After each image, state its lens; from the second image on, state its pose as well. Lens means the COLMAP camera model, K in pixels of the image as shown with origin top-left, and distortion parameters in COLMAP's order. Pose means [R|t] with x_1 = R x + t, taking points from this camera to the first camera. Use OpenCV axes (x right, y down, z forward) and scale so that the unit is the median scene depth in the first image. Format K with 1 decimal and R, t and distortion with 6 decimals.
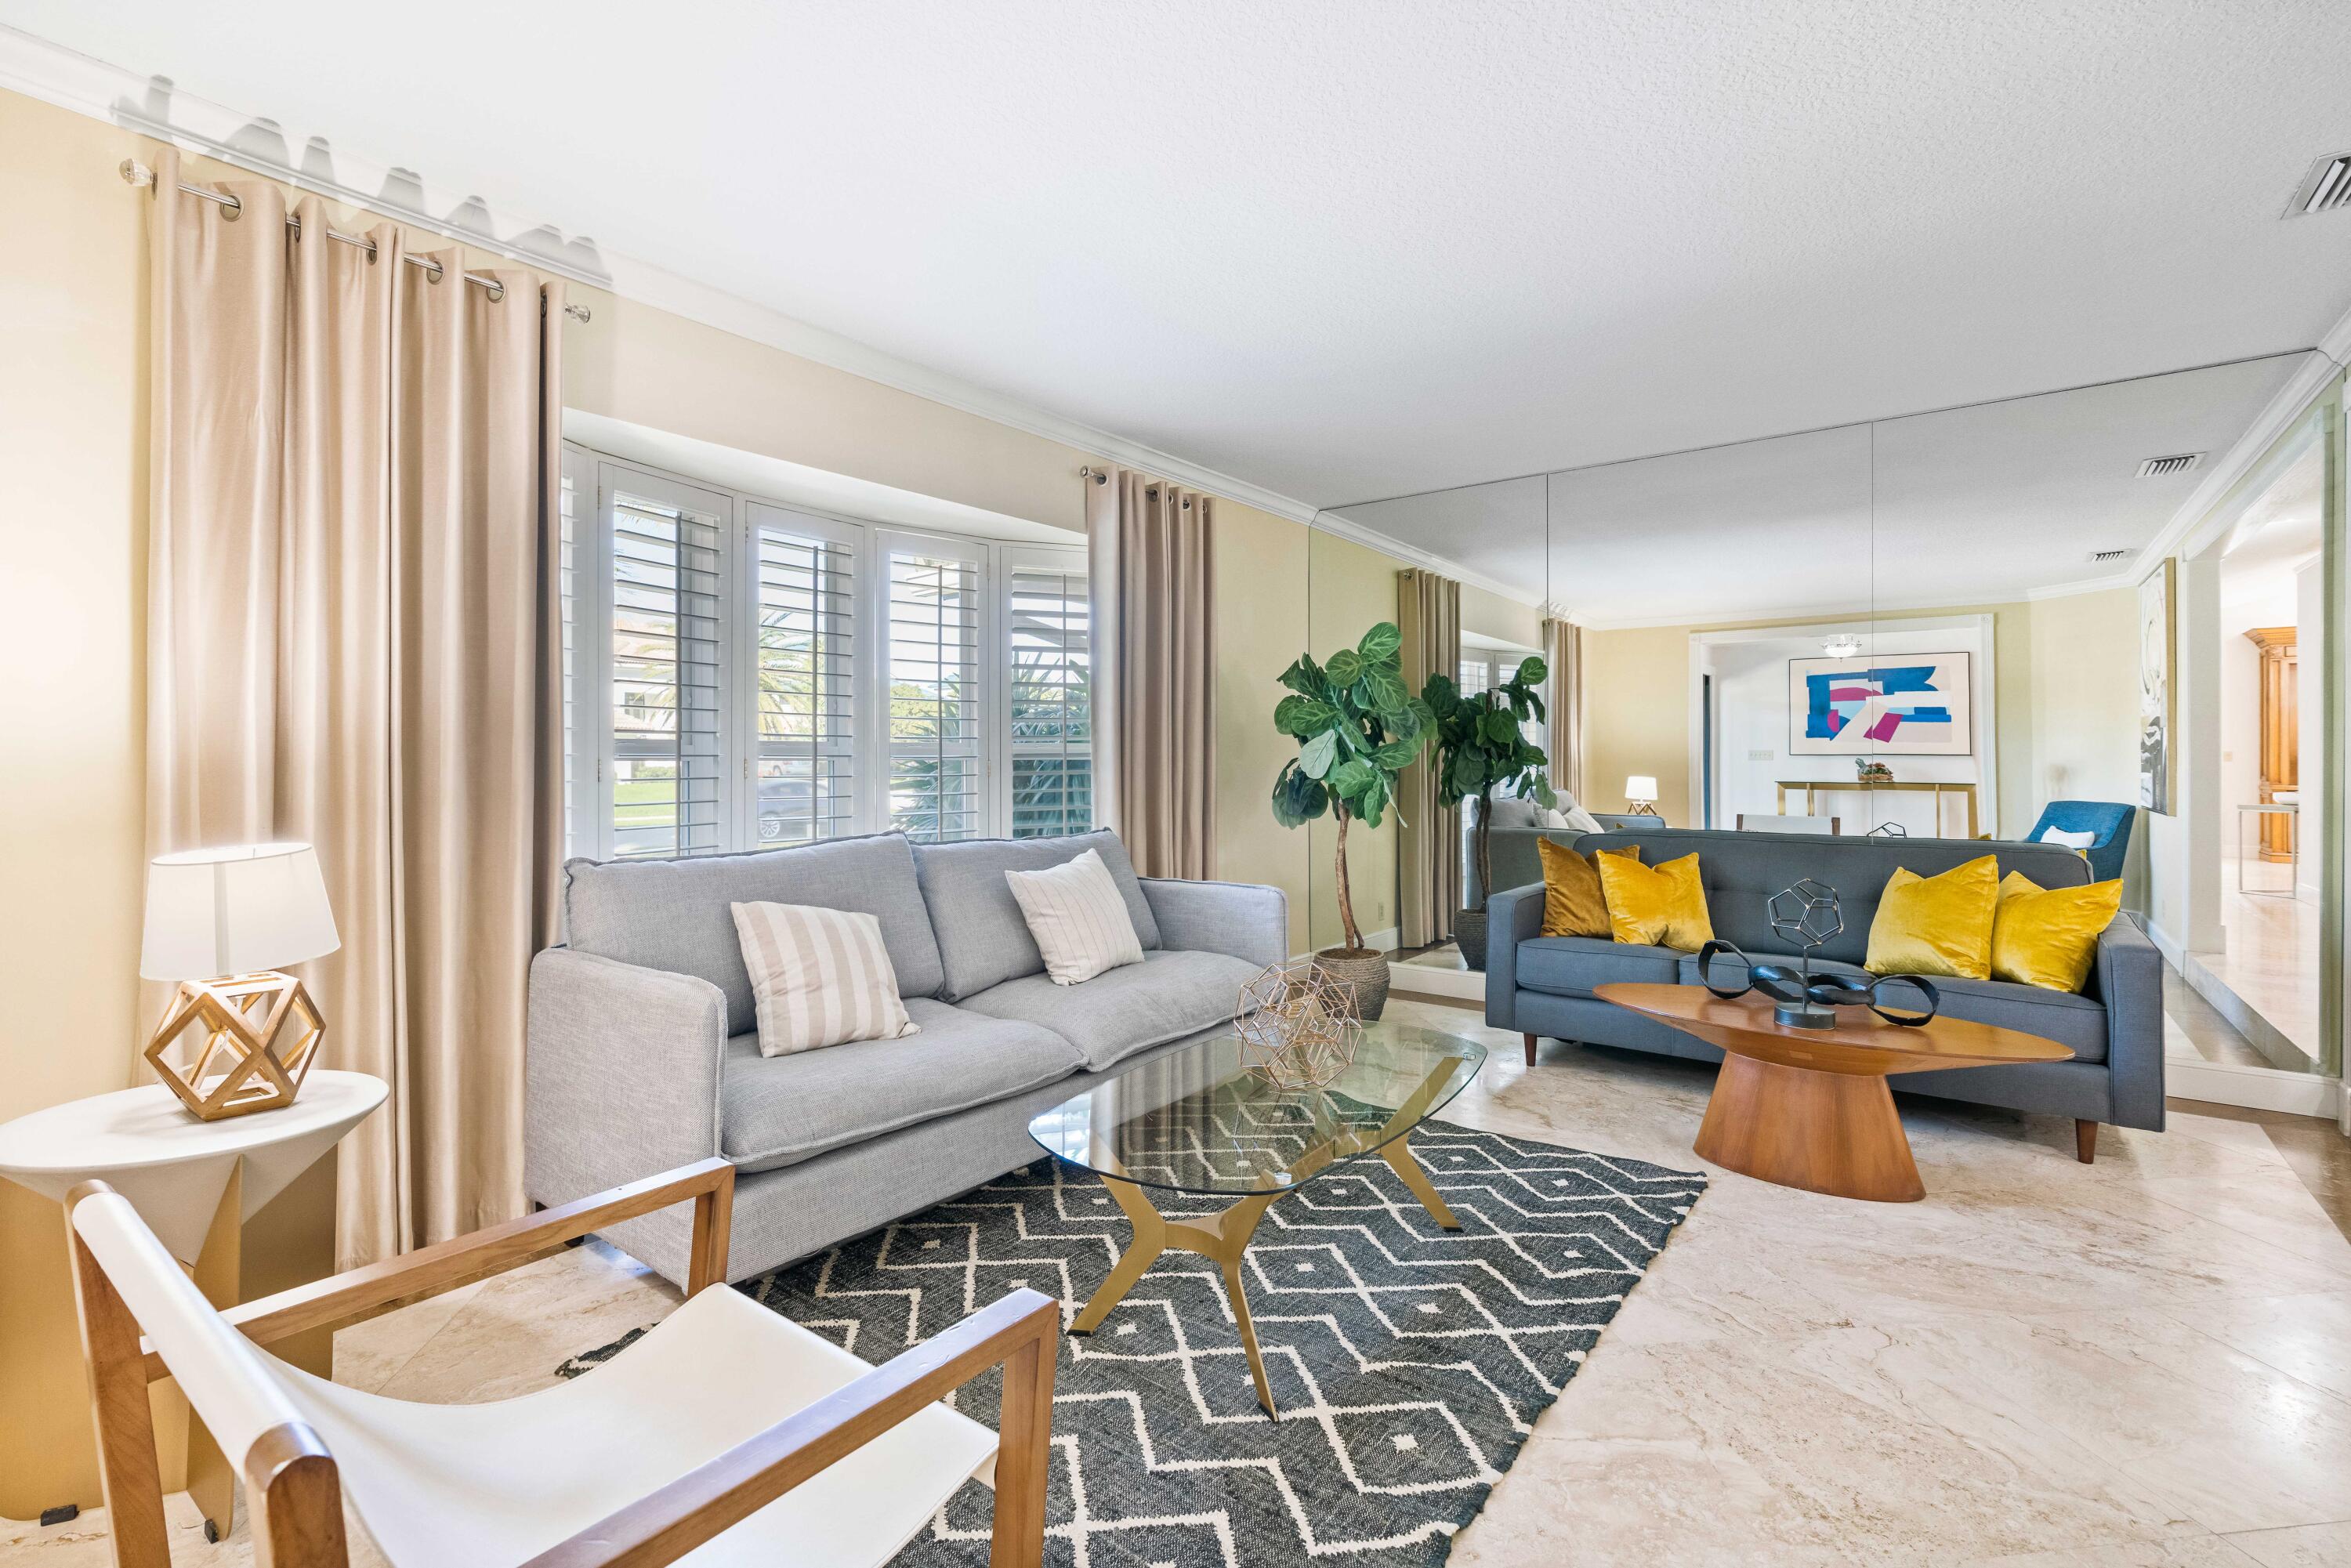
lens RADIAL K [[1057.5, 0, 1165.5], [0, 1057.5, 773.1], [0, 0, 1]] dist [-0.011308, 0.004835]
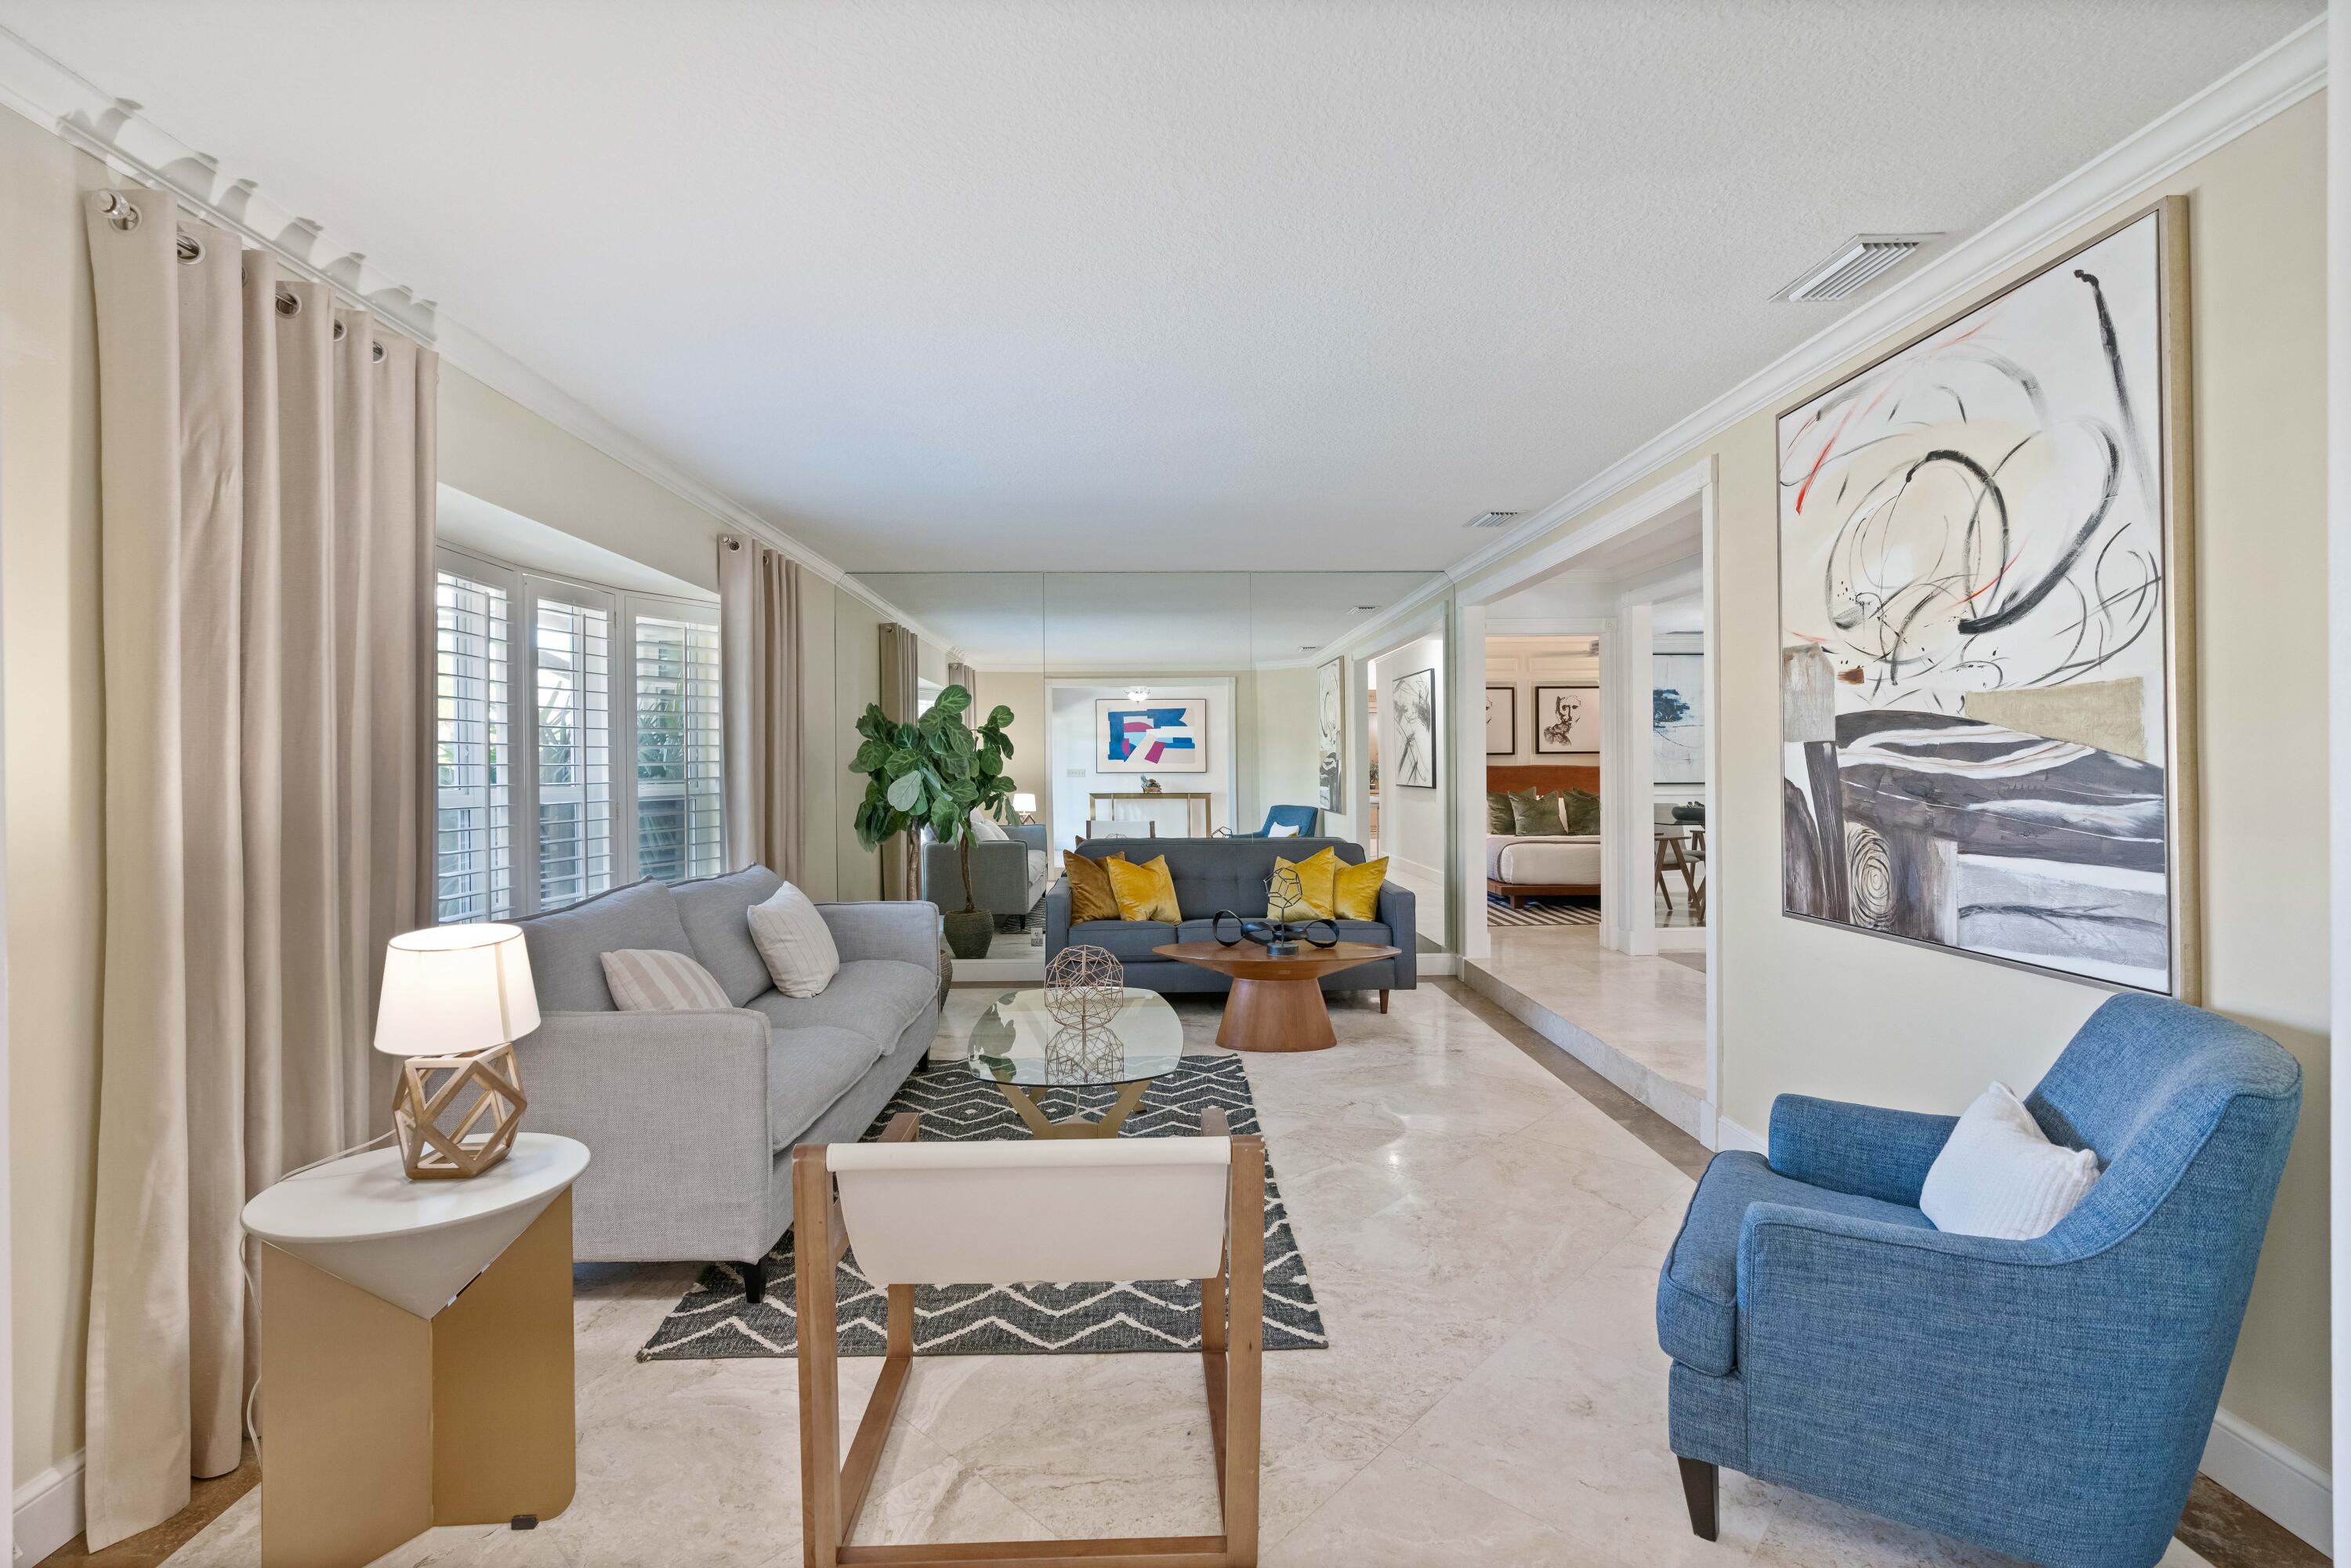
lens RADIAL K [[1056.7, 0, 1162.0], [0, 1056.7, 778.4], [0, 0, 1]] dist [-0.005690, 0.001023]
pose [[0.776349, -0.012886, 0.630172, -0.411043], [0.015209, 0.999883, 0.001709, -0.031549], [-0.630120, 0.008257, 0.776454, -0.128577]]
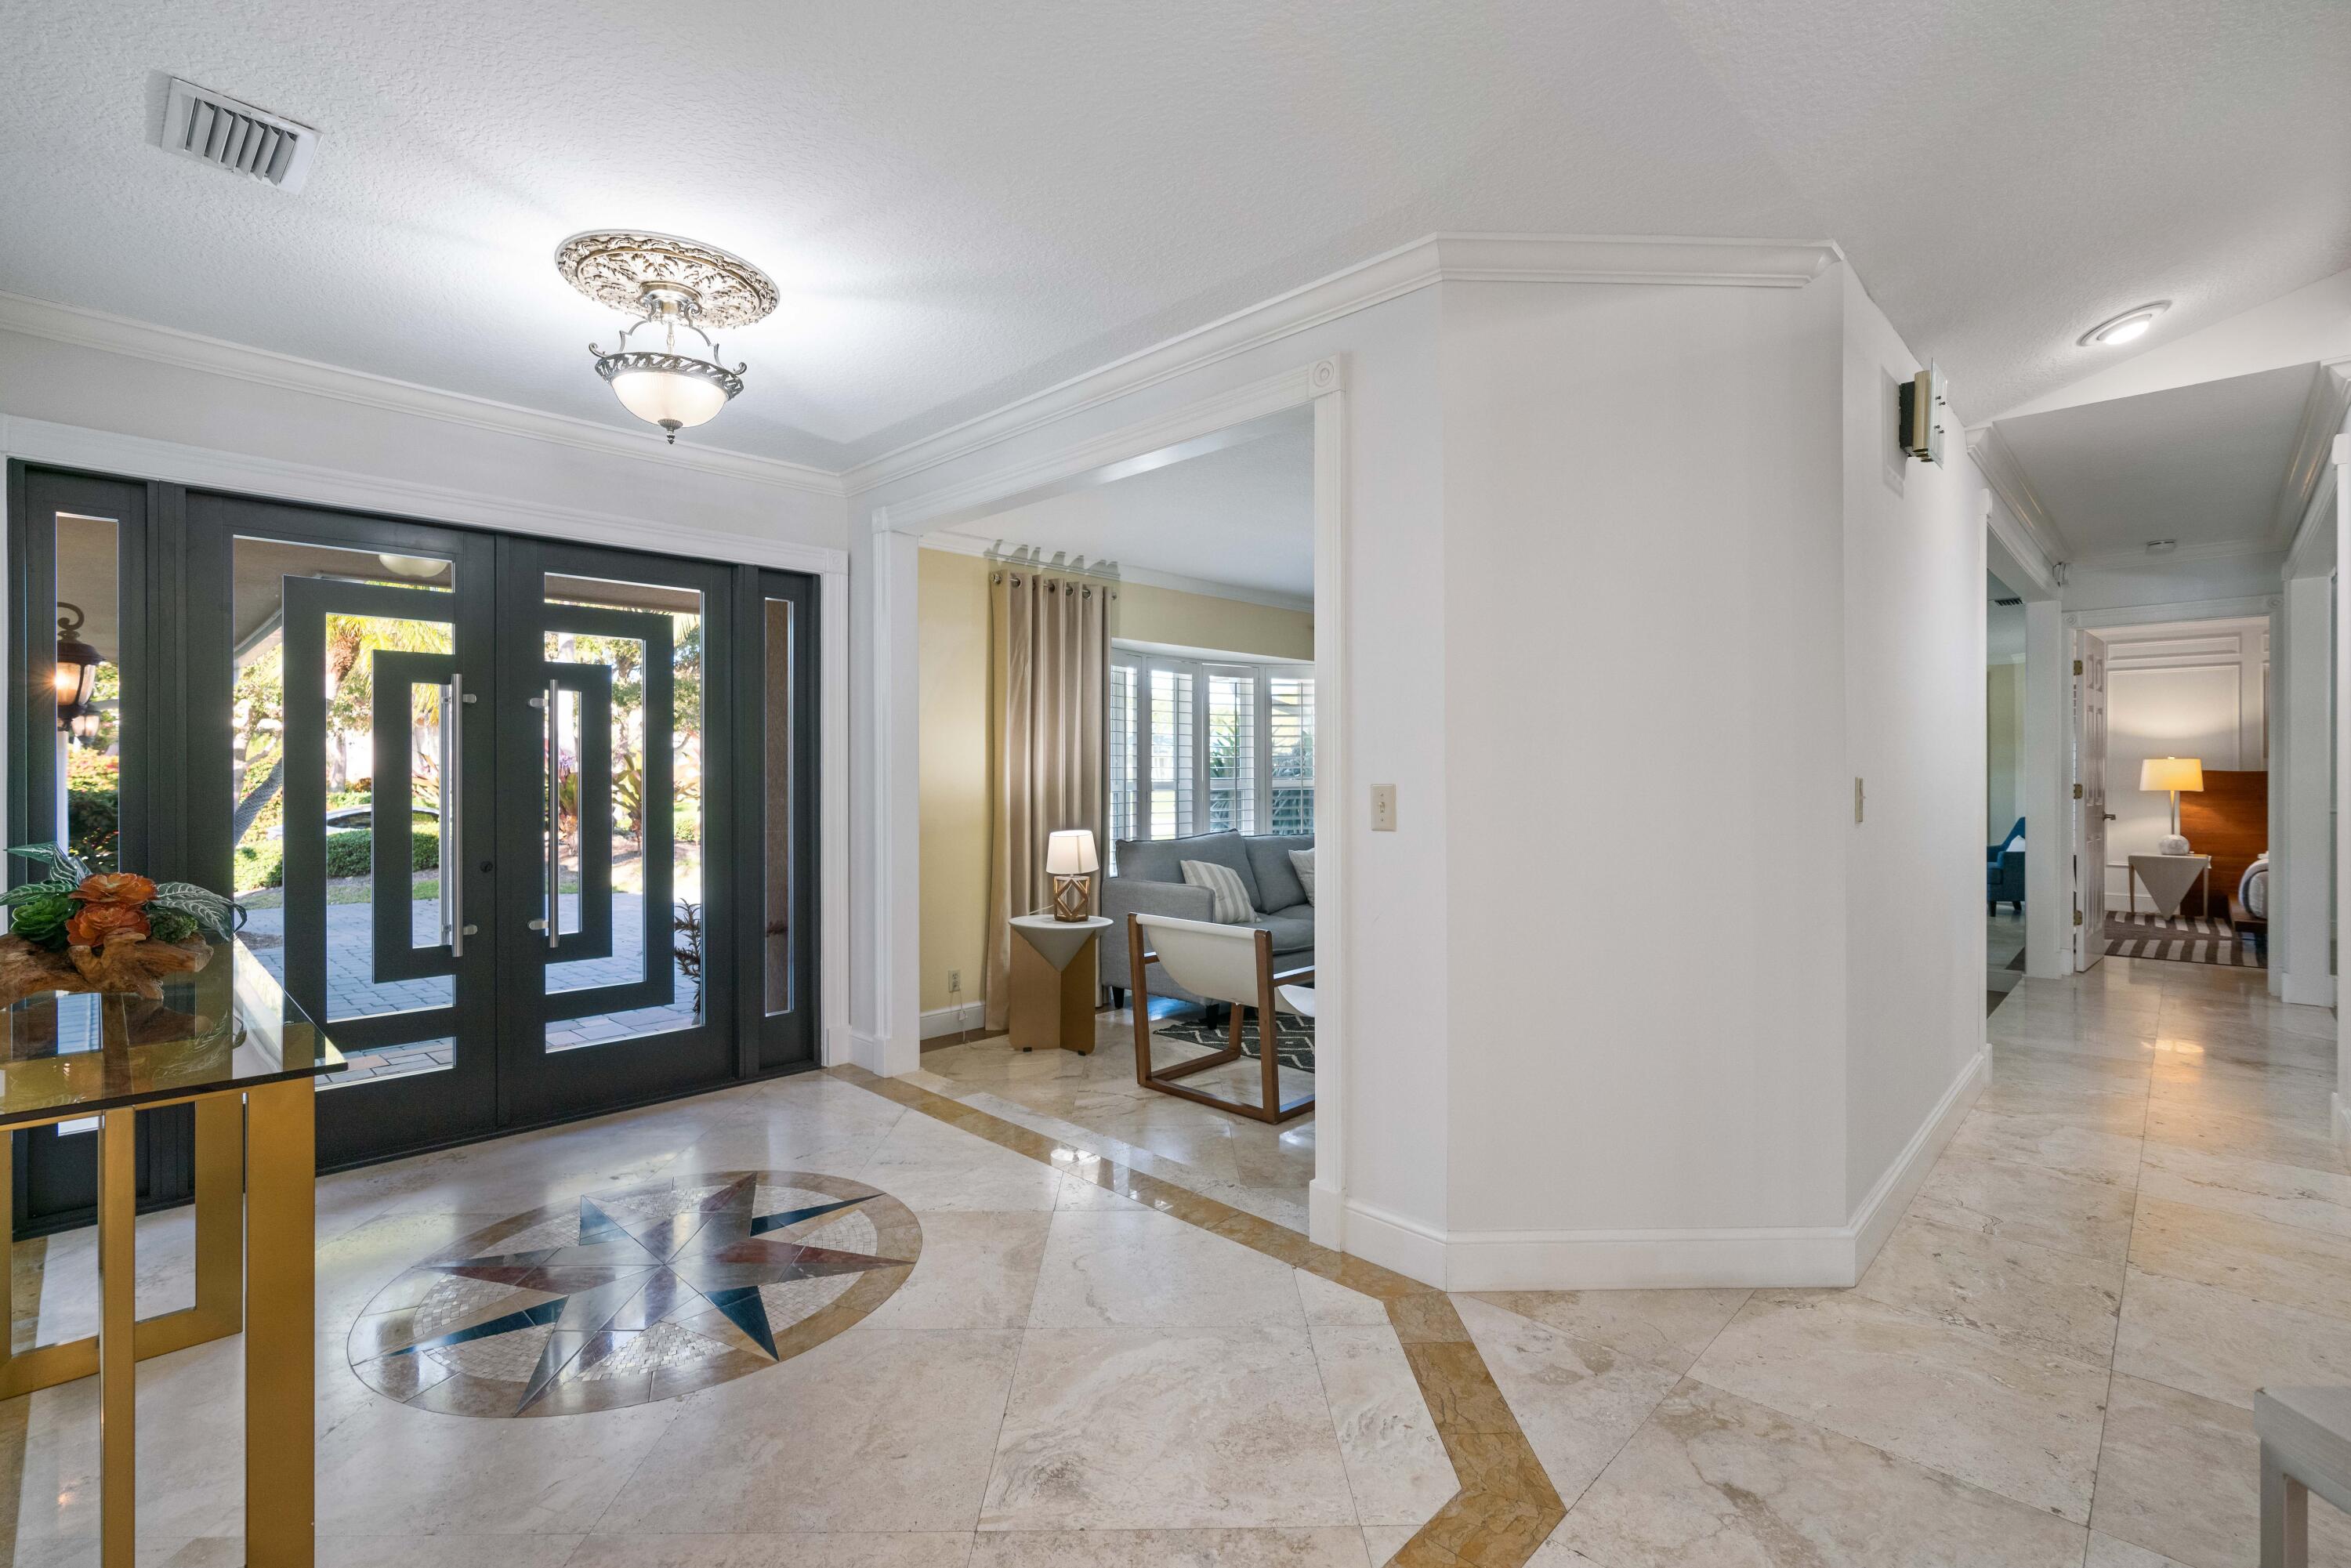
lens RADIAL K [[1056.7, 0, 1162.0], [0, 1056.7, 778.4], [0, 0, 1]] dist [-0.005690, 0.001023]
pose [[0.993075, -0.005350, -0.117359, -0.120660], [0.004353, 0.999952, -0.008746, -0.019321], [0.117401, 0.008174, 0.993051, -0.766467]]
